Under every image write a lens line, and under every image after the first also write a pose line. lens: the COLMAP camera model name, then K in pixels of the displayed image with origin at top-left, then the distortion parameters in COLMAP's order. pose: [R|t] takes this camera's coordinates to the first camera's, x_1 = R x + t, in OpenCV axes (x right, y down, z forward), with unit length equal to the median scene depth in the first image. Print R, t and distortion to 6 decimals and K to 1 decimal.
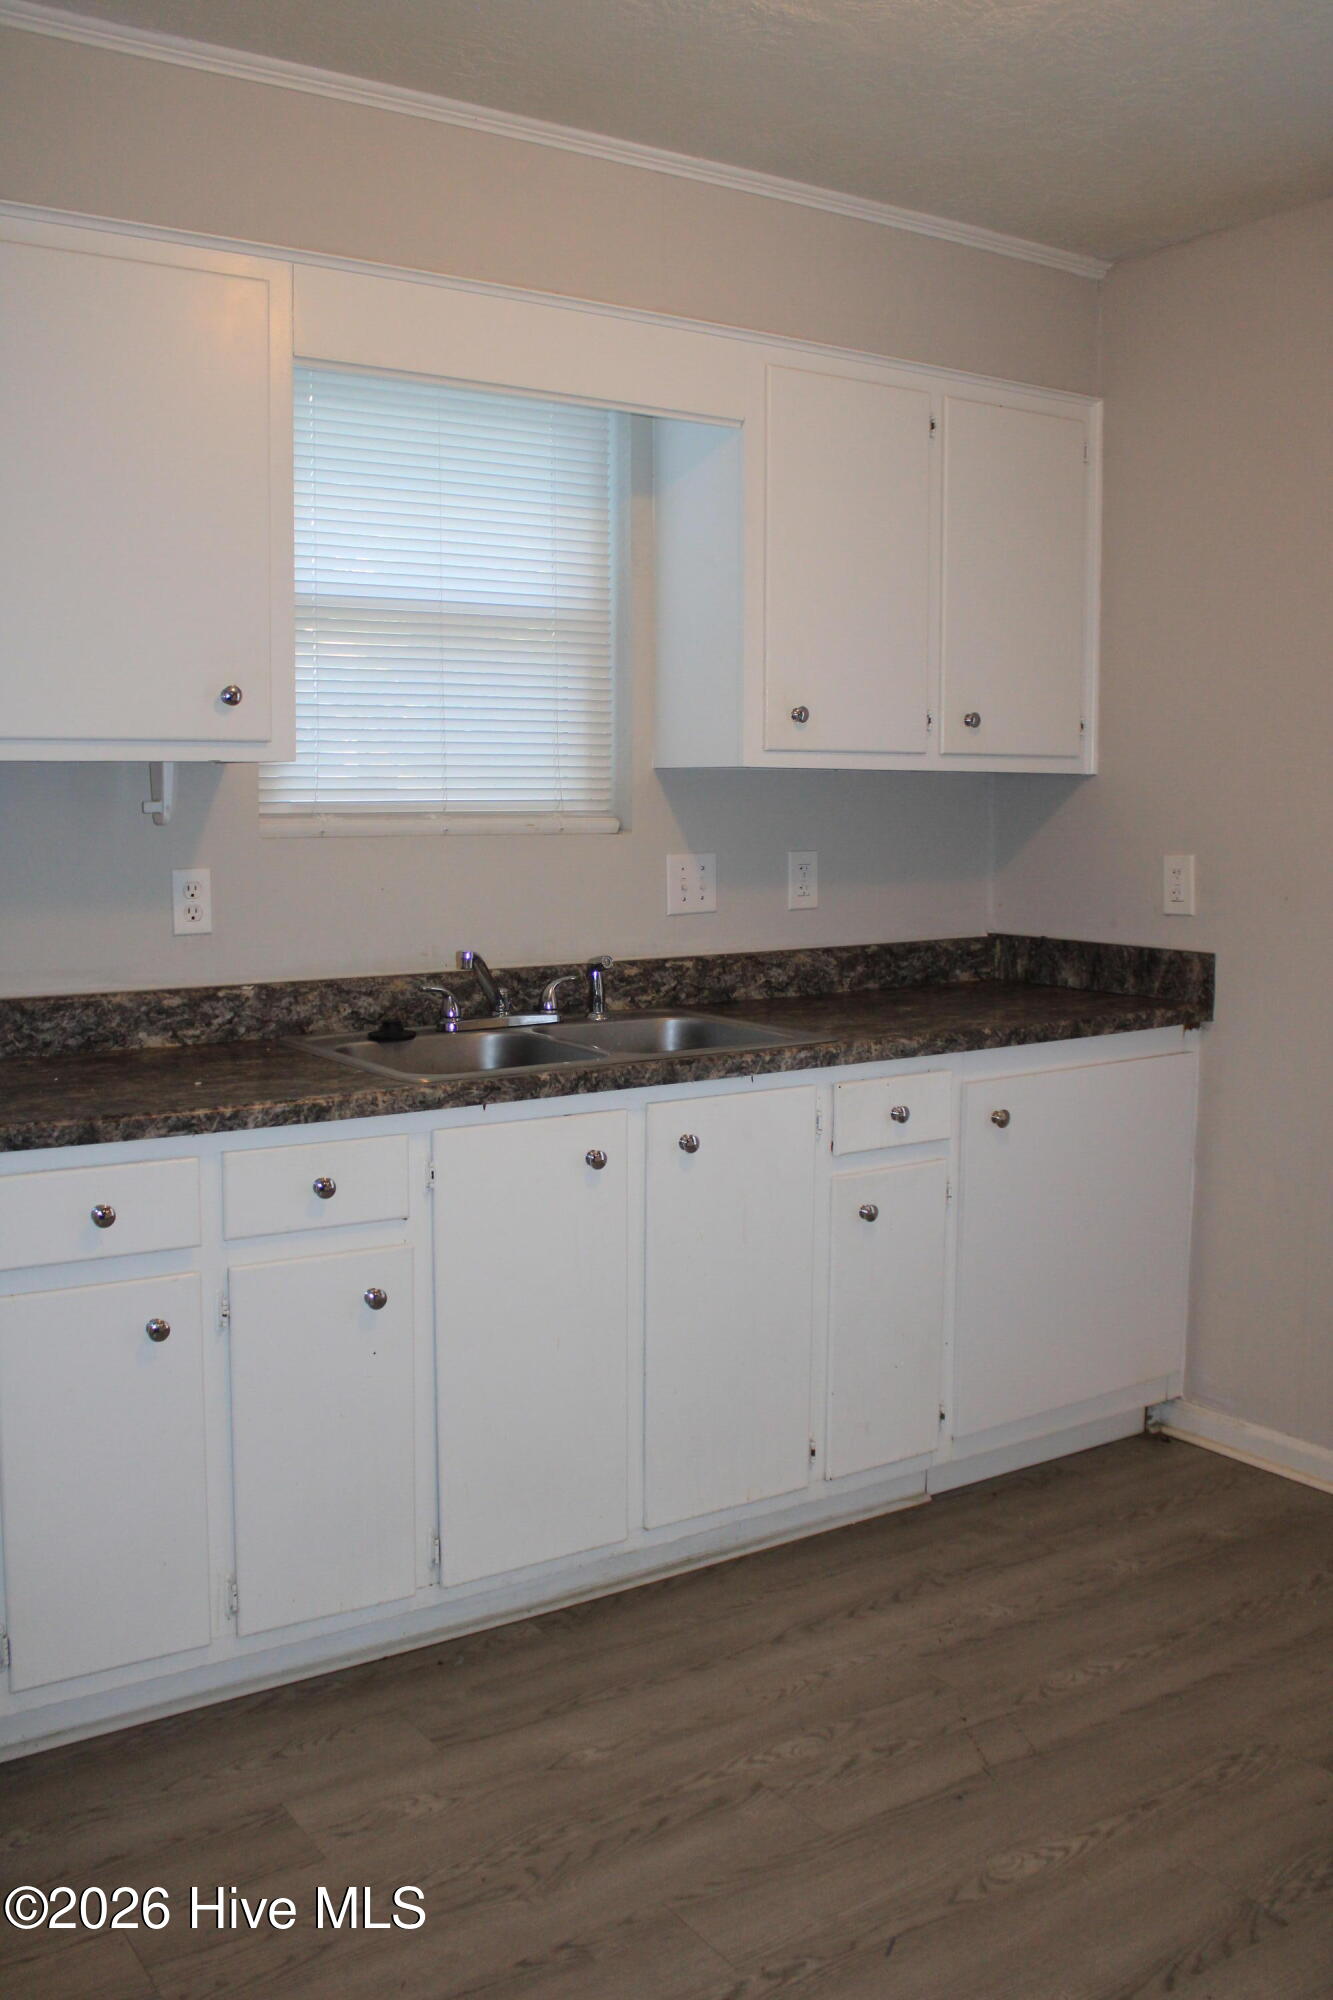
lens RADIAL K [[1783.0, 0, 656.7], [0, 1783.0, 990.9], [0, 0, 1]] dist [-0.157245, 0.152306]
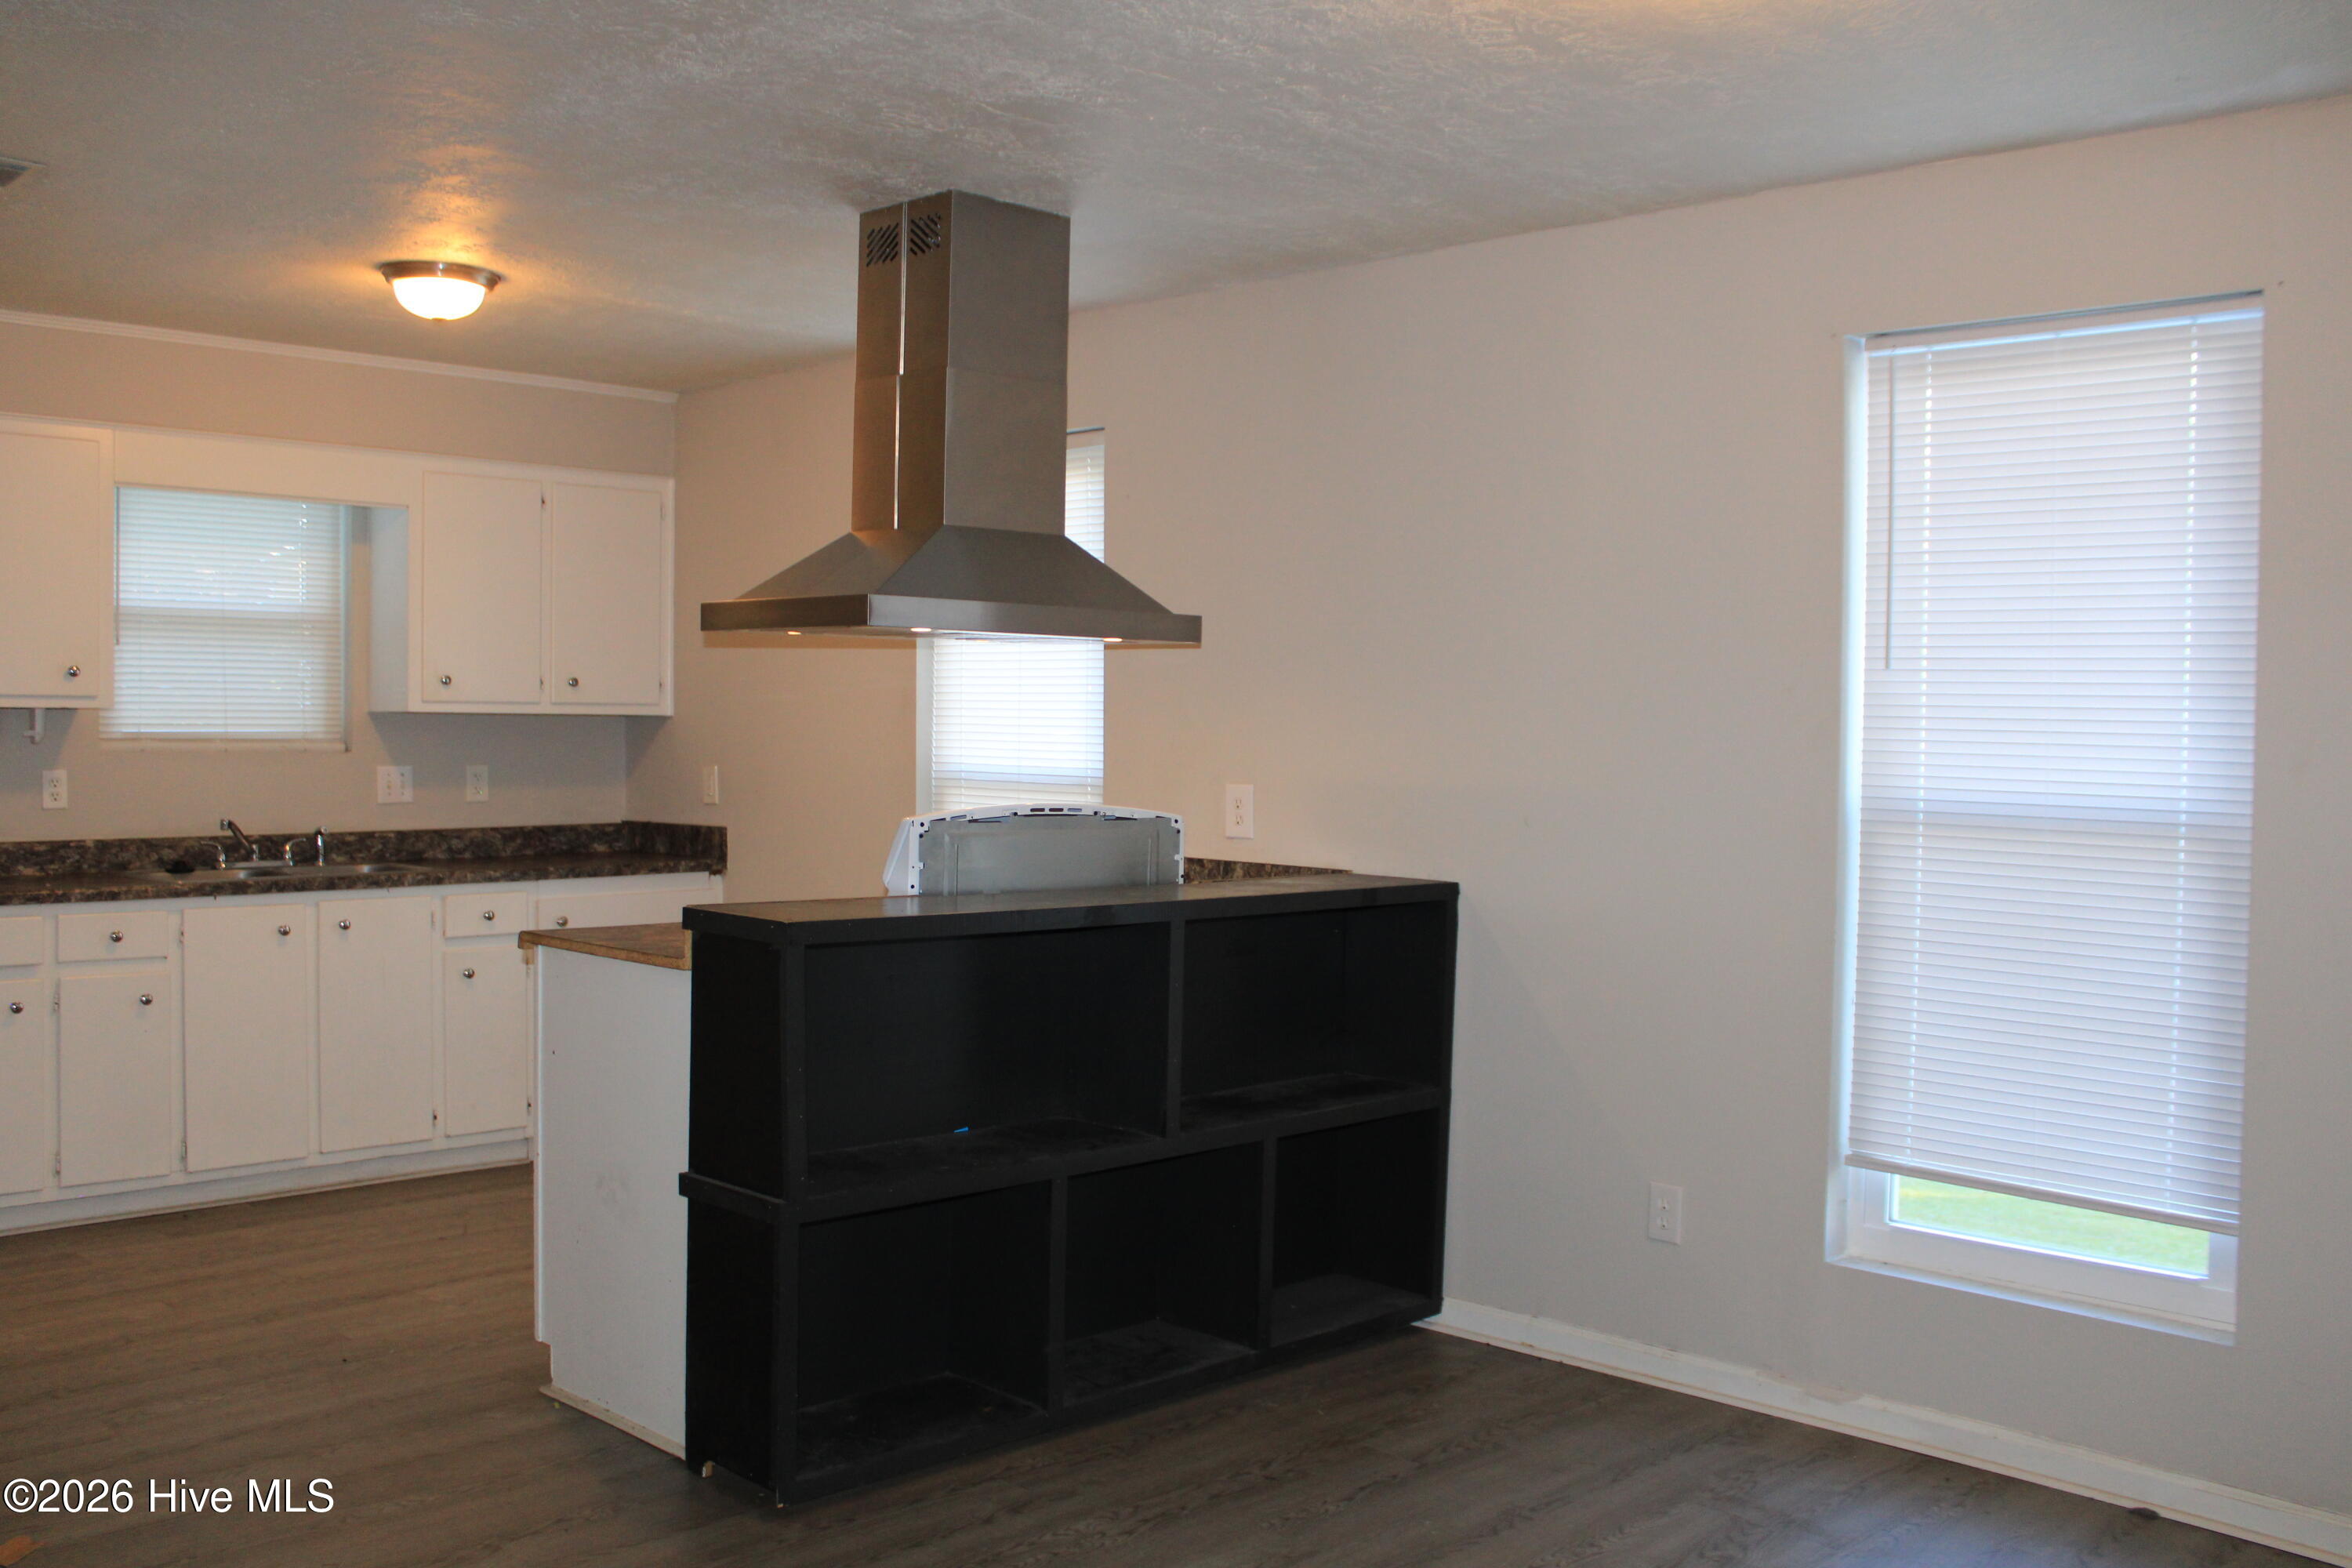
lens RADIAL K [[2096.8, 0, 1170.7], [0, 2096.8, 799.0], [0, 0, 1]] dist [-0.157245, 0.152306]
pose [[0.980514, -0.000572, 0.196450, 0.386289], [0.015901, 0.996946, -0.076460, 0.118628], [-0.195807, 0.078093, 0.977528, -1.058414]]
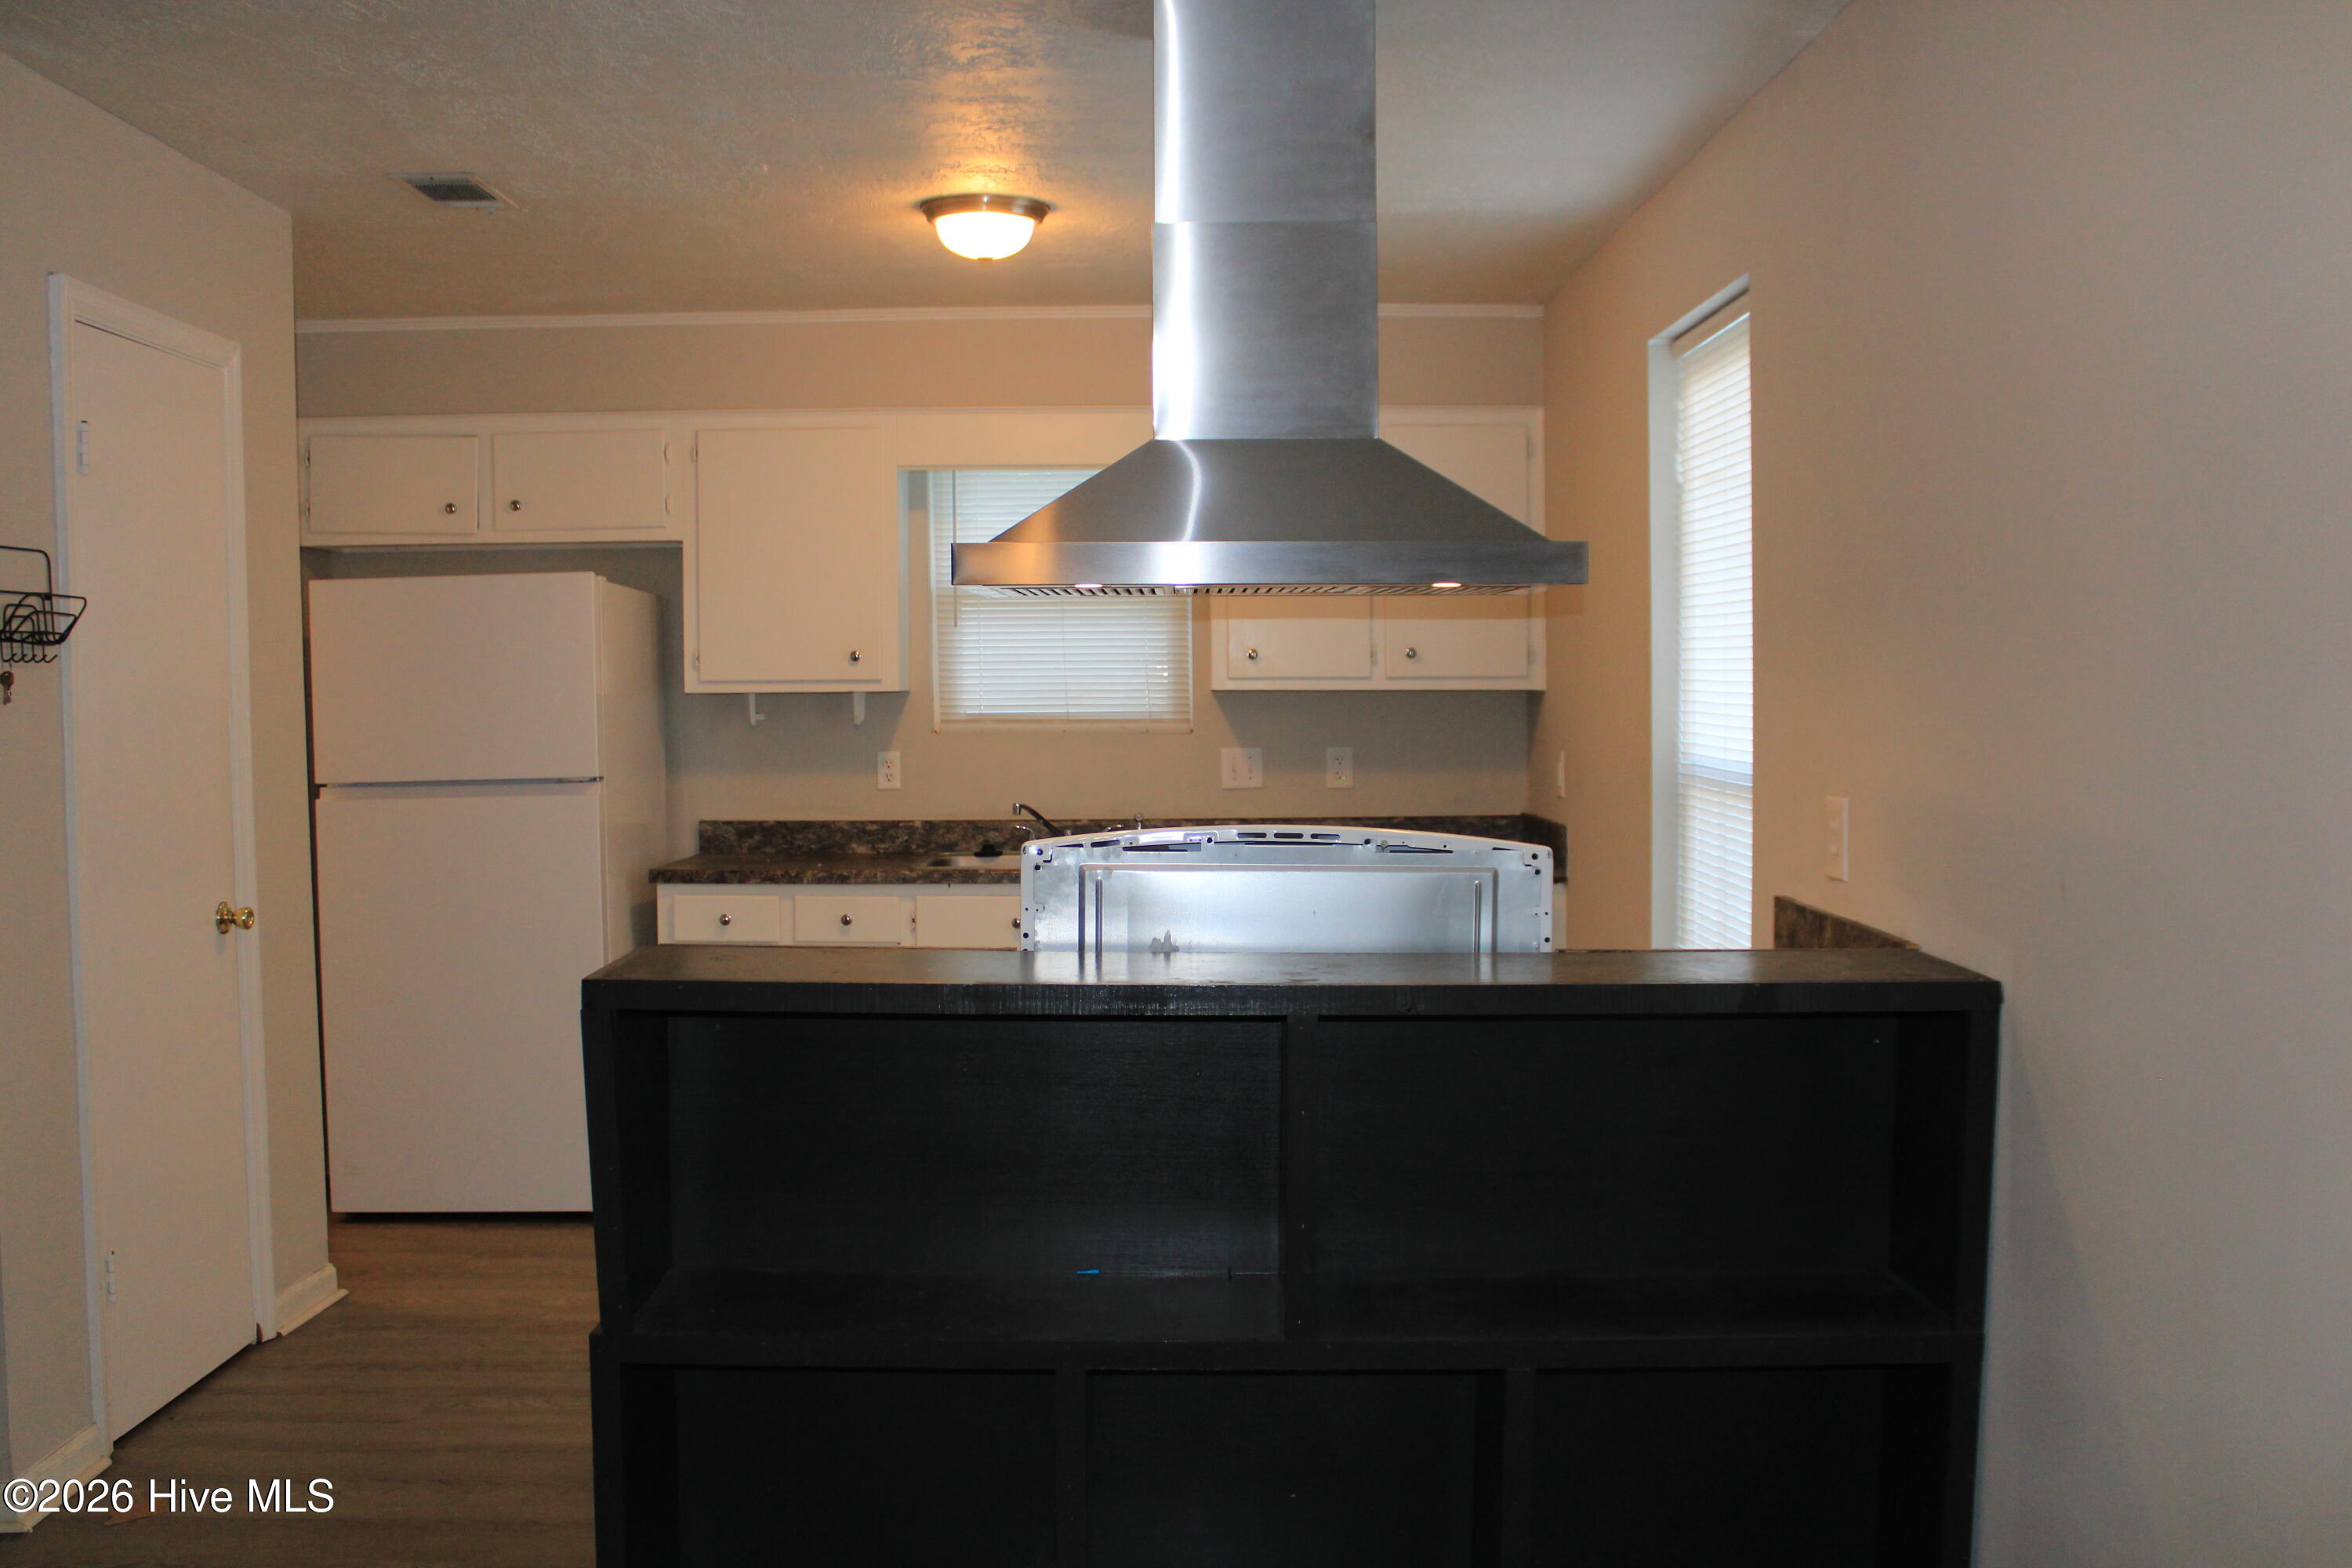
lens RADIAL K [[2096.8, 0, 1170.7], [0, 2096.8, 799.0], [0, 0, 1]] dist [-0.157245, 0.152306]
pose [[0.830034, 0.022281, -0.557267, 1.065942], [-0.054890, 0.997614, -0.041871, 0.046020], [0.555005, 0.065343, 0.829277, -0.523368]]
